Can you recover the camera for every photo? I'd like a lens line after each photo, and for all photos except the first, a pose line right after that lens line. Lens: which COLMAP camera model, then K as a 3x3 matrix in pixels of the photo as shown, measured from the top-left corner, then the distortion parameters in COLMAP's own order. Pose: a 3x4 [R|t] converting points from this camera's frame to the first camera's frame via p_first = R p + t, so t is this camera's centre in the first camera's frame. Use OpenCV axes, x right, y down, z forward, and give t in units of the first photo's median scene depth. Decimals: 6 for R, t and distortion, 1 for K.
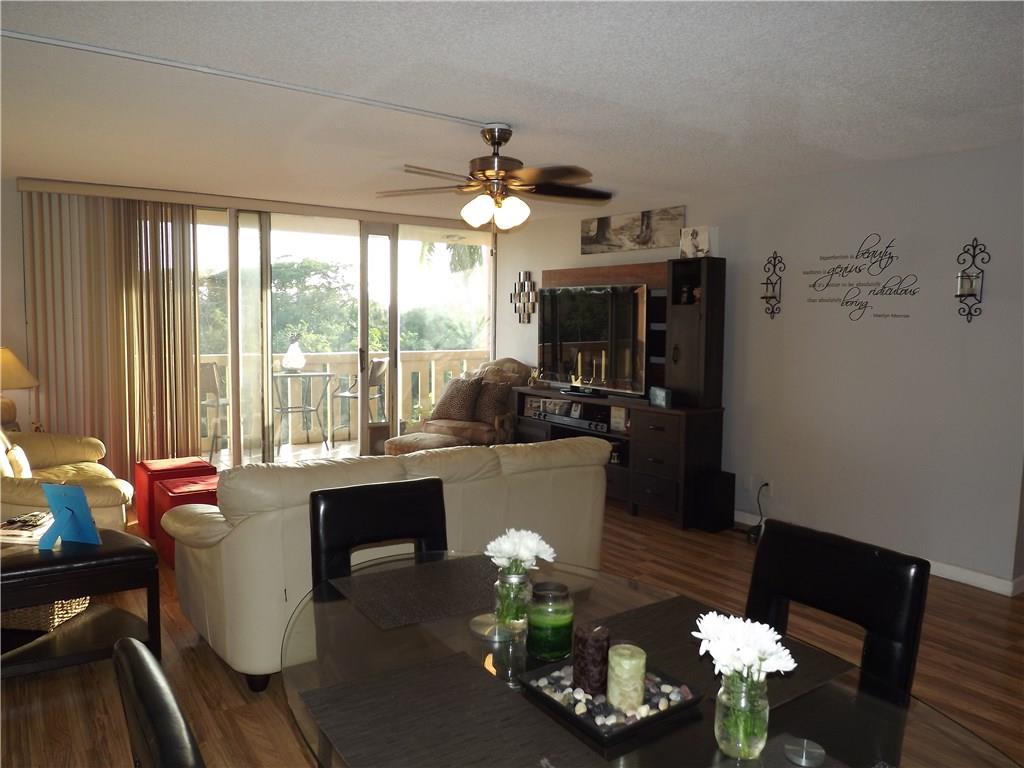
lens RADIAL K [[736.8, 0, 512.0], [0, 736.8, 384.0], [0, 0, 1]] dist [-0.067547, 0.001779]
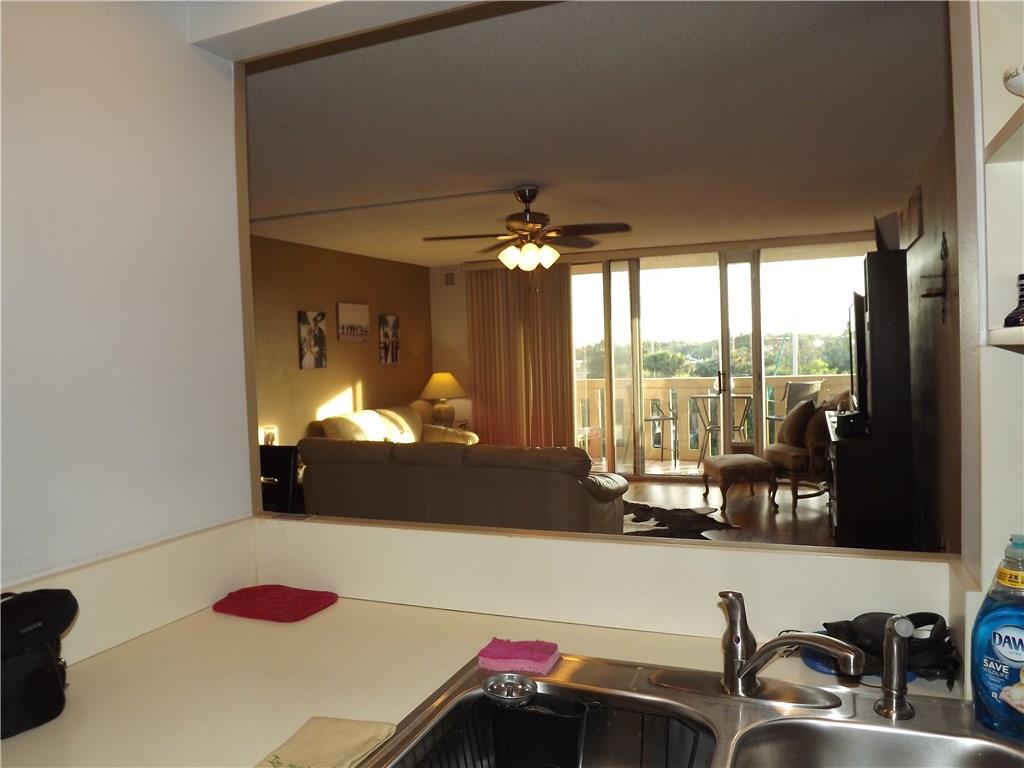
lens RADIAL K [[736.8, 0, 512.0], [0, 736.8, 384.0], [0, 0, 1]] dist [-0.067547, 0.001779]
pose [[0.550273, -0.000630, -0.834985, 0.641285], [-0.026079, 0.999499, -0.017941, -0.007283], [0.834577, 0.031648, 0.549981, 0.223841]]
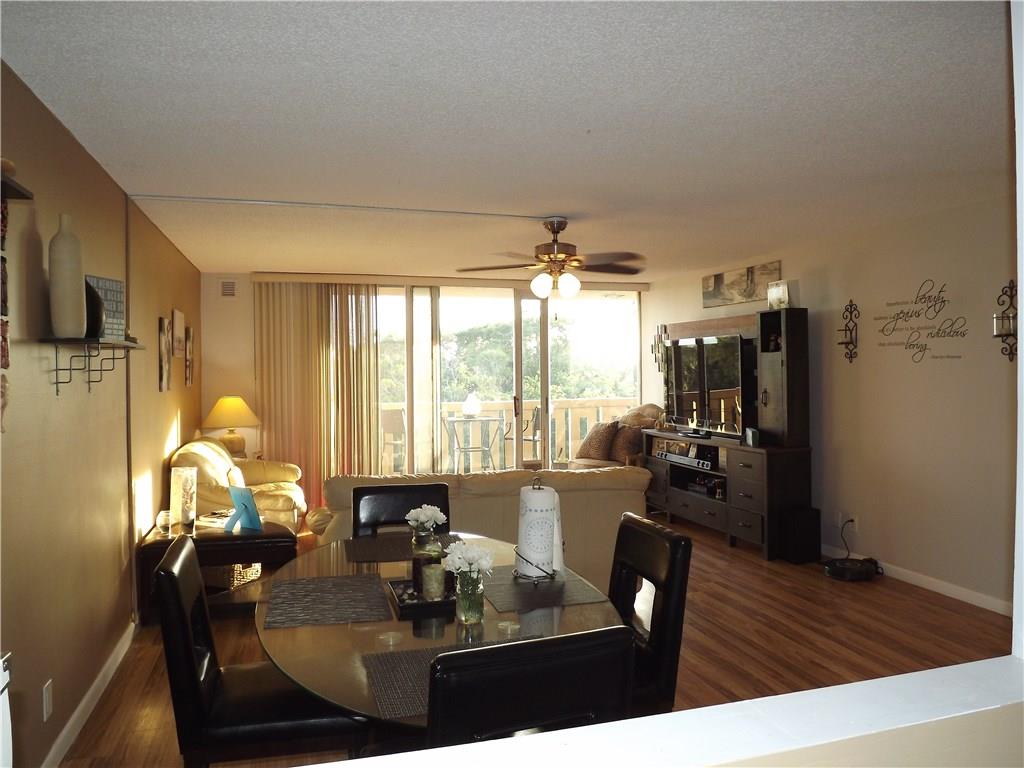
lens RADIAL K [[736.8, 0, 512.0], [0, 736.8, 384.0], [0, 0, 1]] dist [-0.067547, 0.001779]
pose [[0.946923, -0.017658, -0.320975, 0.207920], [-0.004055, 0.997755, -0.066851, 0.012595], [0.321435, 0.064604, 0.944725, -0.139150]]
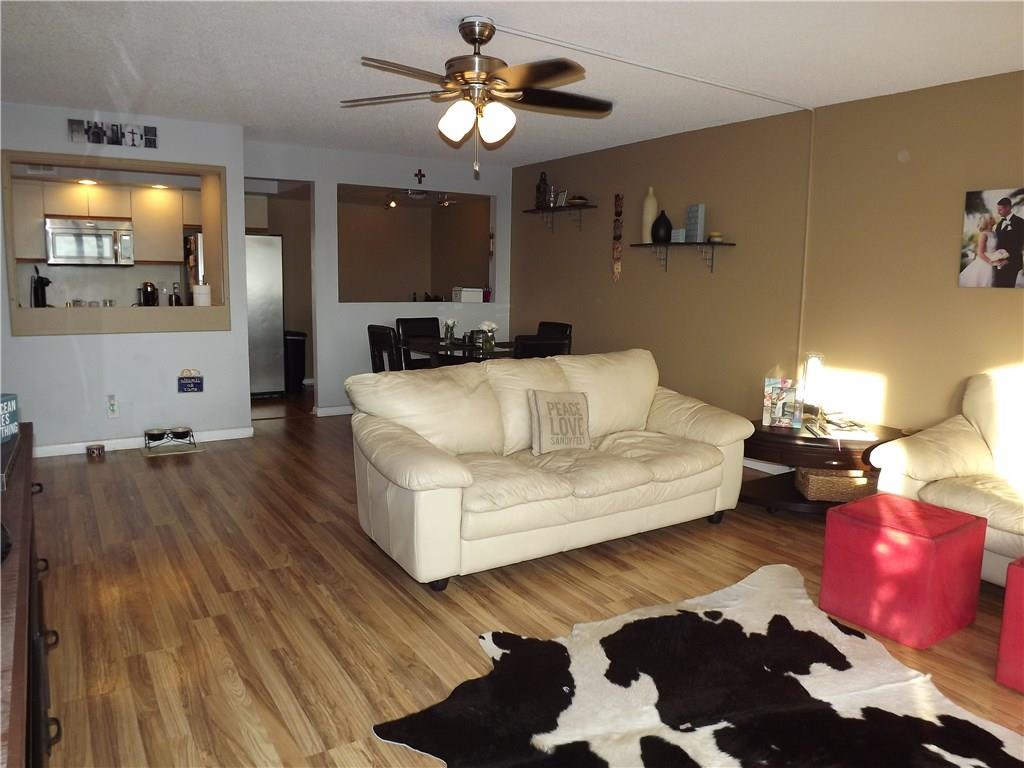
lens RADIAL K [[736.8, 0, 512.0], [0, 736.8, 384.0], [0, 0, 1]] dist [-0.067547, 0.001779]
pose [[-0.998529, -0.039090, 0.037570, -0.072580], [-0.029275, 0.971981, 0.233231, -0.086483], [-0.045635, 0.231788, -0.971695, 1.298407]]
